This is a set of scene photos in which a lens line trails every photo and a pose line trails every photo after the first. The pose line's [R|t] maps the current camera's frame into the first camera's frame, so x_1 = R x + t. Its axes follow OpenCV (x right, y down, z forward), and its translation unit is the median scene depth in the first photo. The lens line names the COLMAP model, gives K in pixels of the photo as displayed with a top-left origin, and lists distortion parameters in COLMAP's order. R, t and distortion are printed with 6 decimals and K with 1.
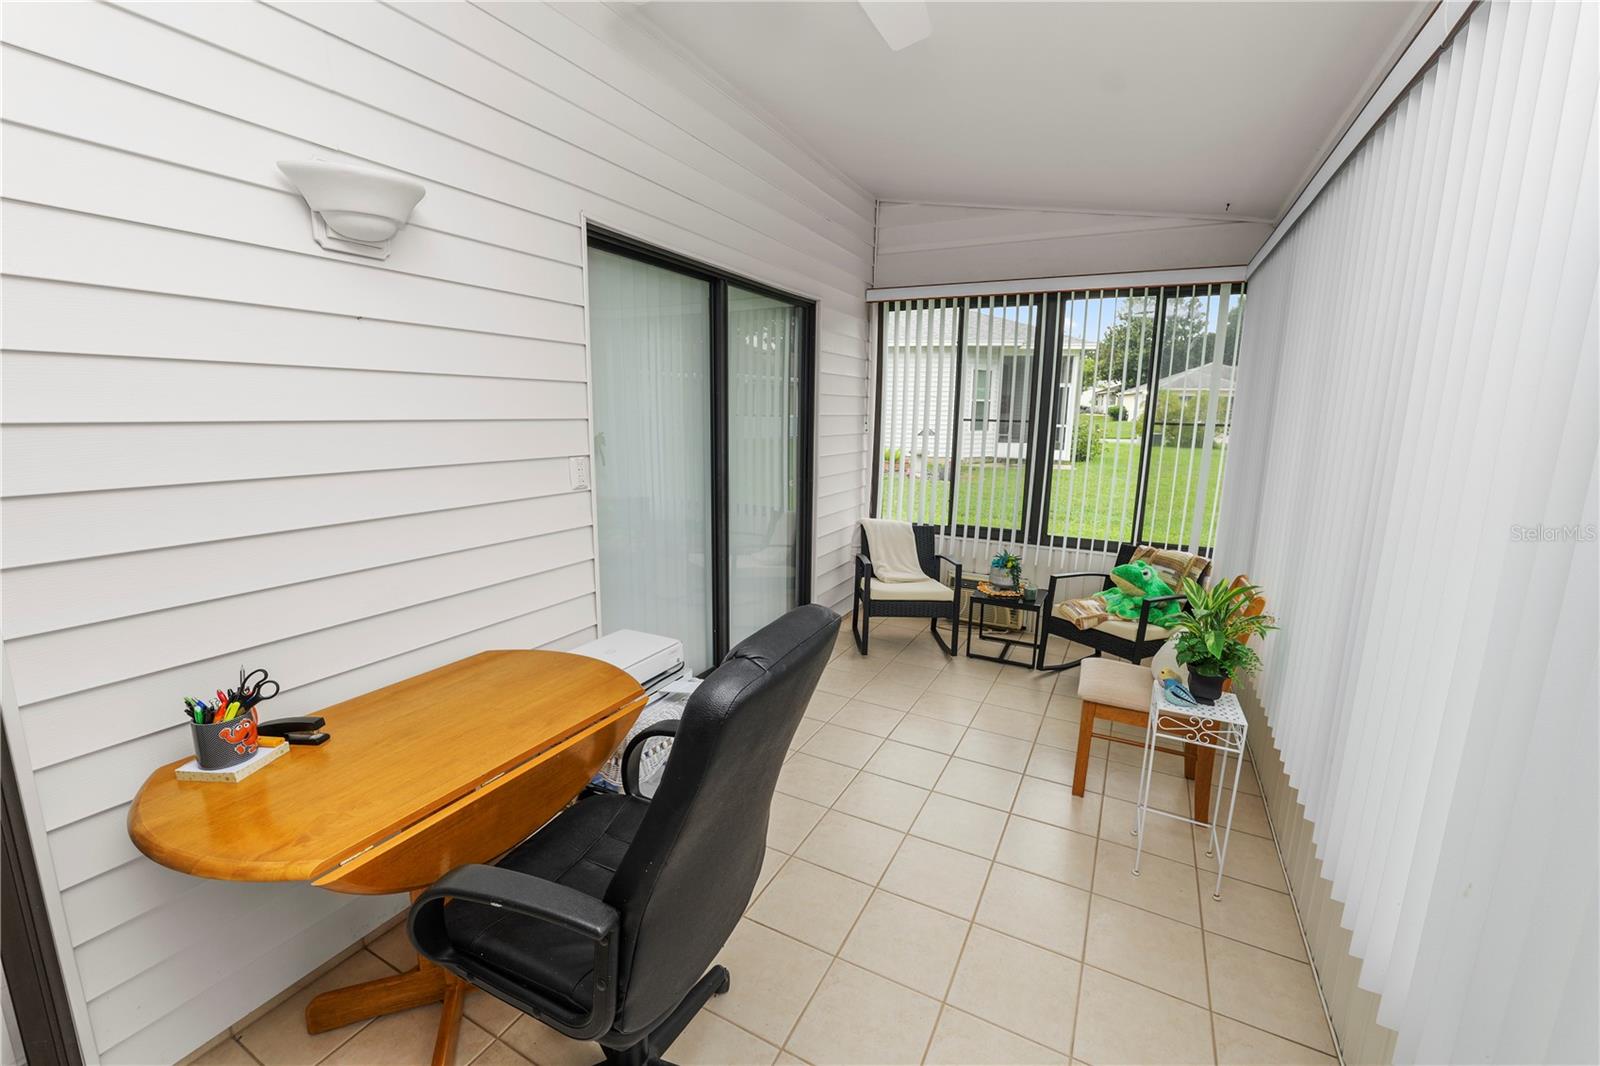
lens RADIAL K [[651.9, 0, 803.5], [0, 651.9, 525.9], [0, 0, 1]] dist [-0.013943, 0.001828]
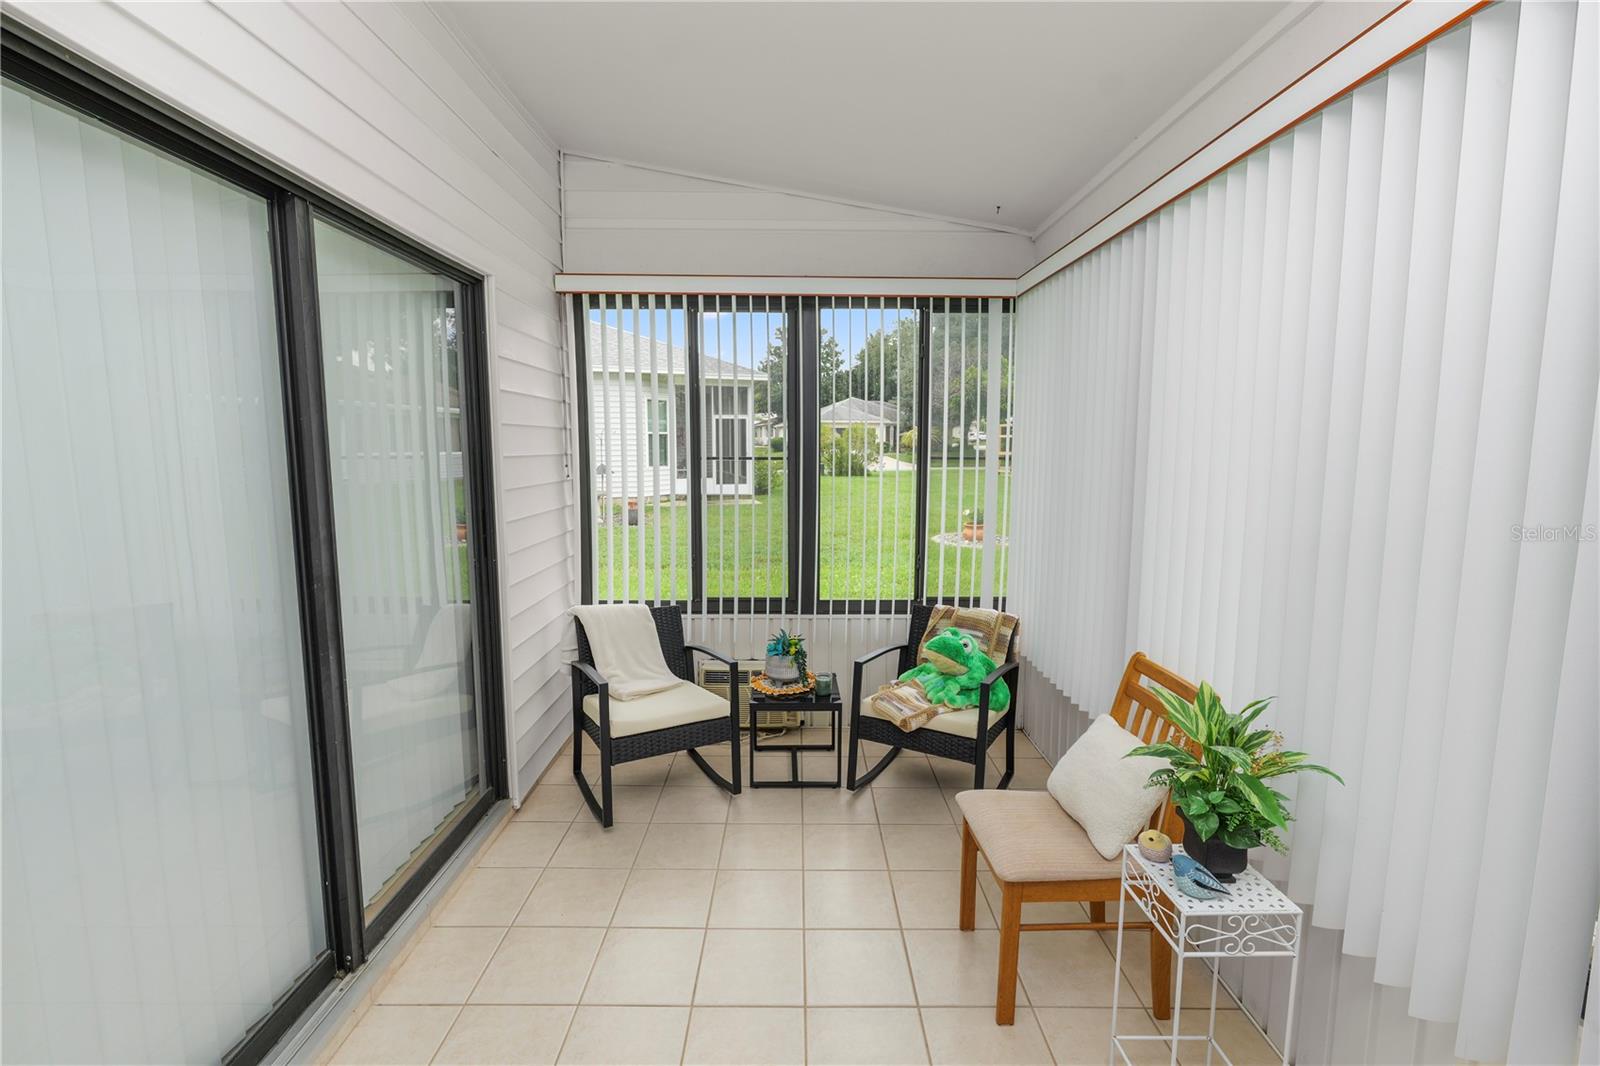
lens RADIAL K [[691.4, 0, 796.3], [0, 691.4, 522.2], [0, 0, 1]] dist [-0.000504, -0.000665]
pose [[0.885209, -0.064326, 0.460725, -0.033783], [0.093129, 0.994849, -0.040032, -0.051007], [-0.455777, 0.078344, 0.886639, 0.269397]]
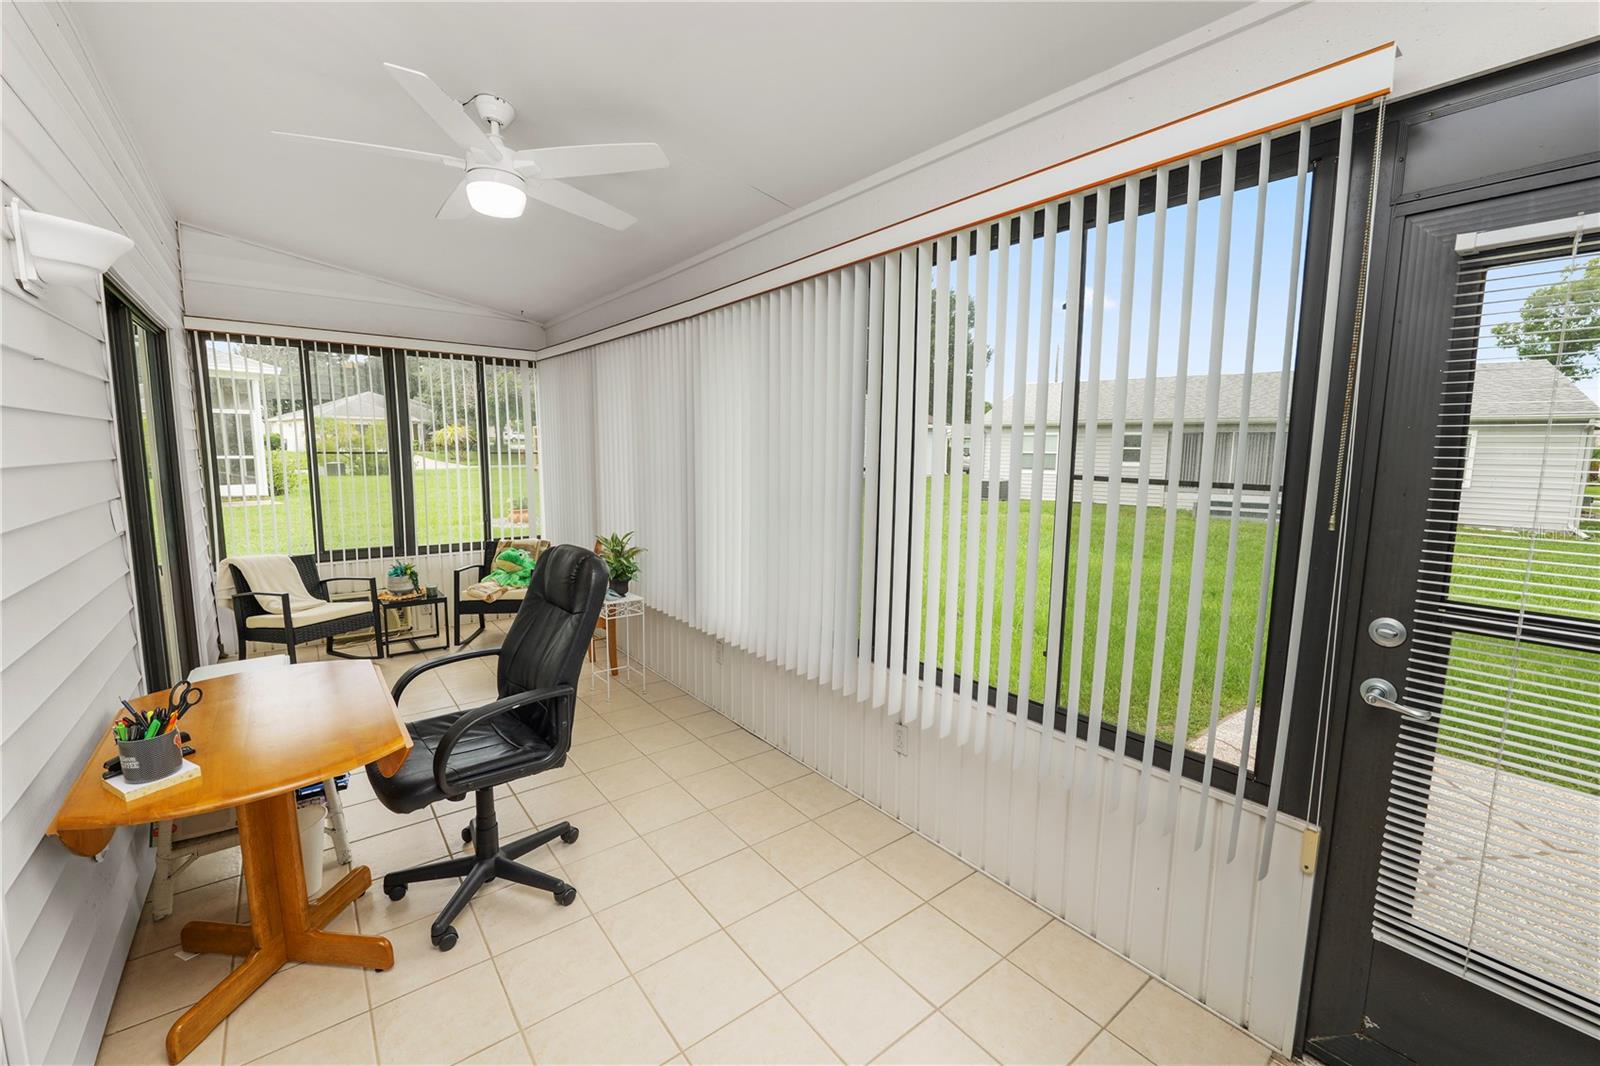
lens RADIAL K [[651.9, 0, 798.9], [0, 651.9, 525.8], [0, 0, 1]] dist [-0.013943, 0.001828]
pose [[0.408007, -0.117254, 0.905418, -0.440541], [0.155359, 0.986171, 0.057703, 0.017412], [-0.899663, 0.117121, 0.420581, -0.154093]]
